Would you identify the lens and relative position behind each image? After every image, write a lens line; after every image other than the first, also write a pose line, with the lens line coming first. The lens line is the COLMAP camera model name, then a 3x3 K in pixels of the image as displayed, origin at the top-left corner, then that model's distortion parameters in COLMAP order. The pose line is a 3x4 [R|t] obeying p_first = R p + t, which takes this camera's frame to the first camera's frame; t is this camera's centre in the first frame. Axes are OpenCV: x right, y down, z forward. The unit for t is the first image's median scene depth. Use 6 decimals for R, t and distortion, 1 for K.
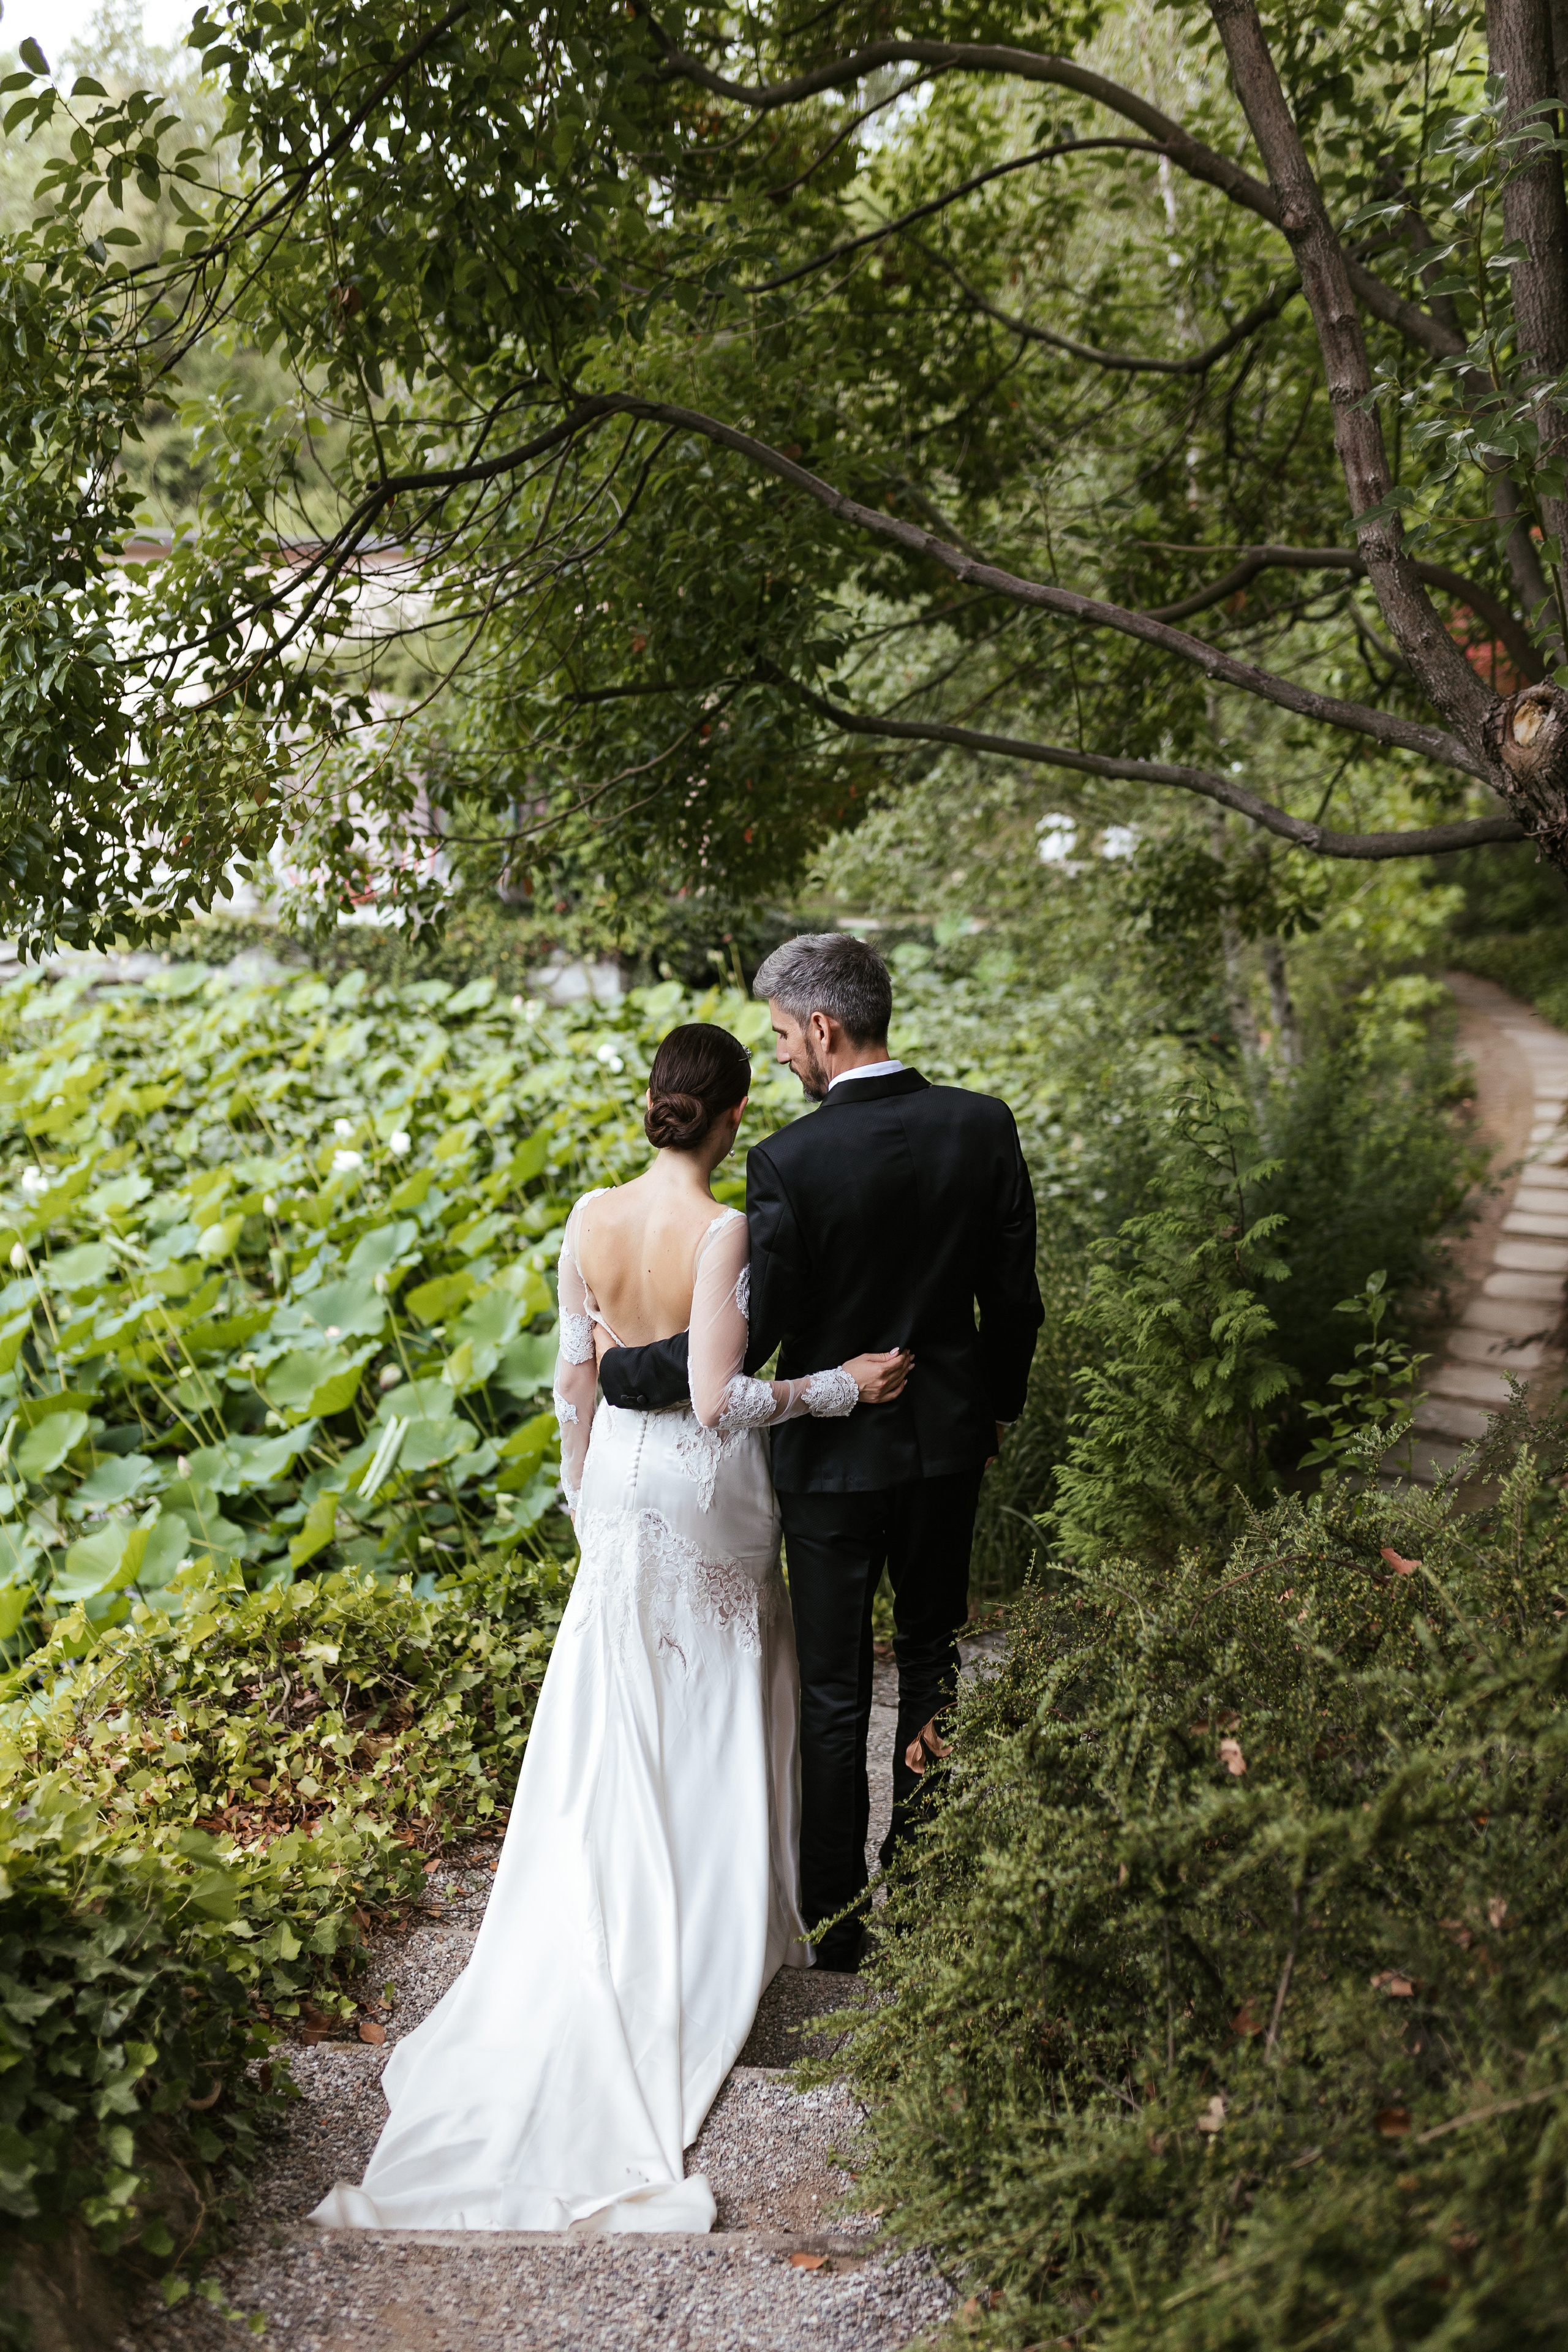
lens RADIAL K [[2284.2, 0, 785.5], [0, 2284.2, 1178.7], [0, 0, 1]] dist [0.019348, 0.000000]
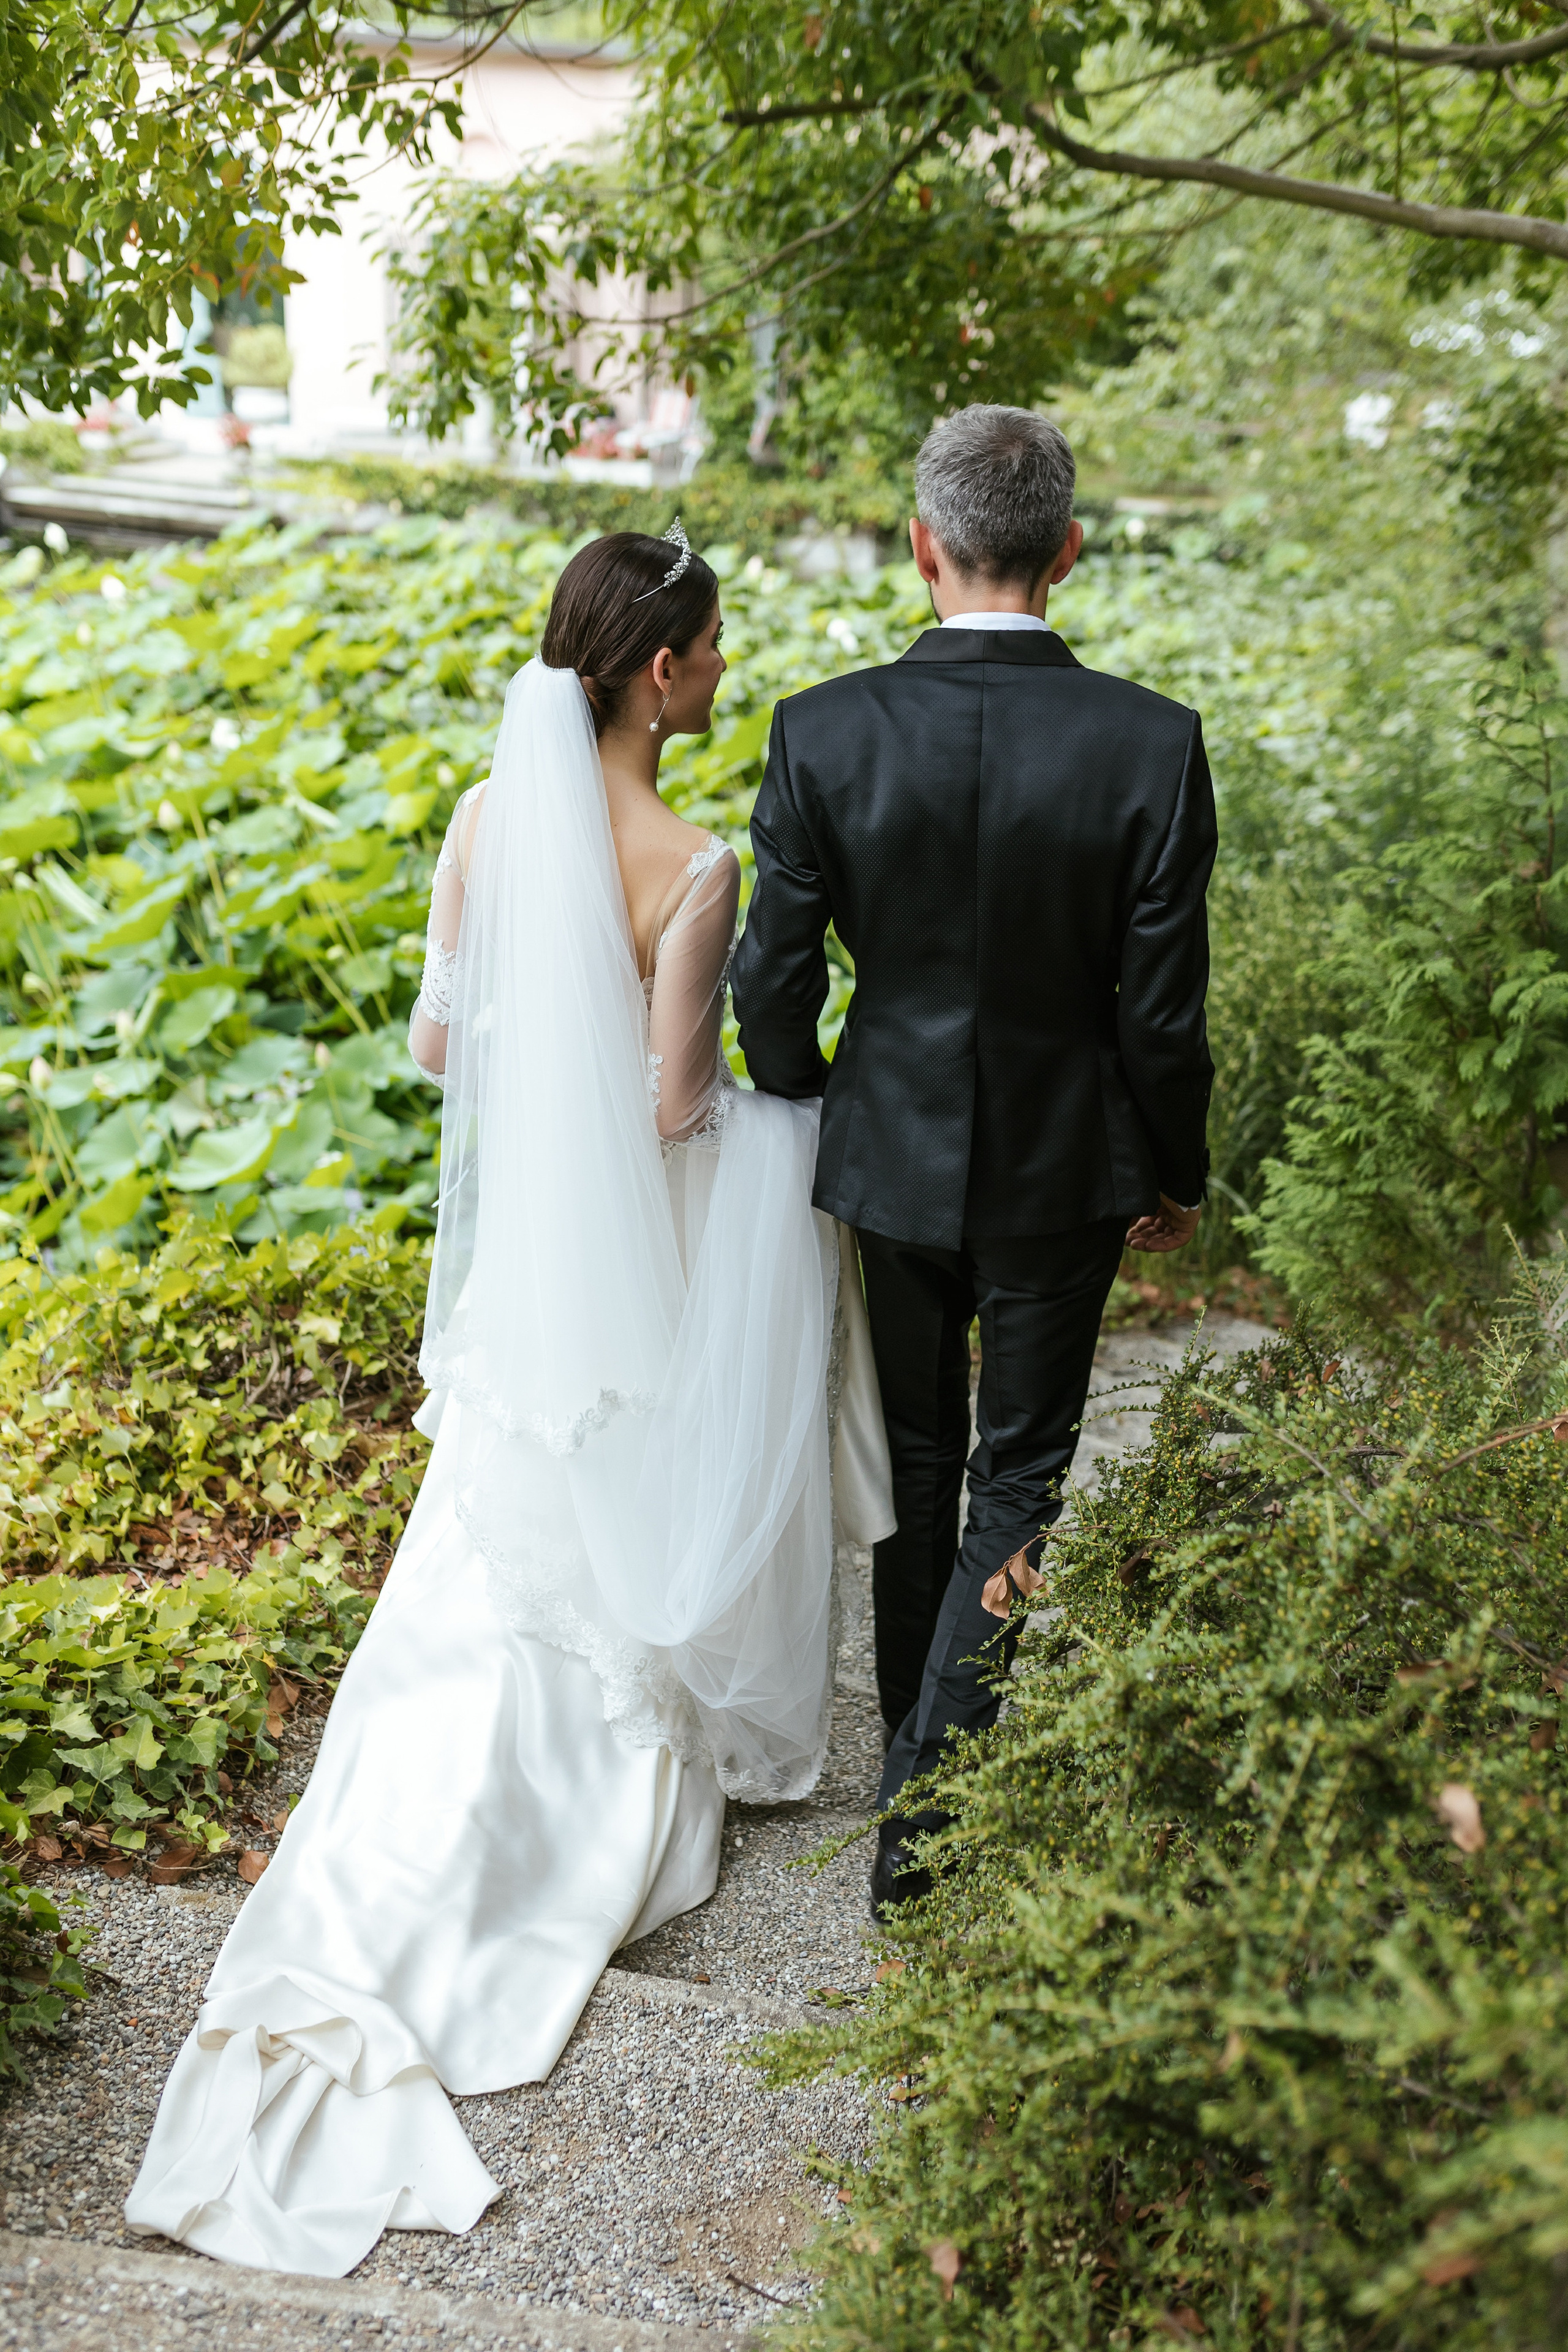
lens RADIAL K [[2284.2, 0, 784.4], [0, 2284.2, 1171.0], [0, 0, 1]] dist [0.019348, 0.000000]
pose [[0.991665, 0.075570, -0.104358, 0.018003], [-0.056806, 0.983401, 0.172323, 0.002324], [0.115649, -0.164959, 0.979497, 0.105982]]
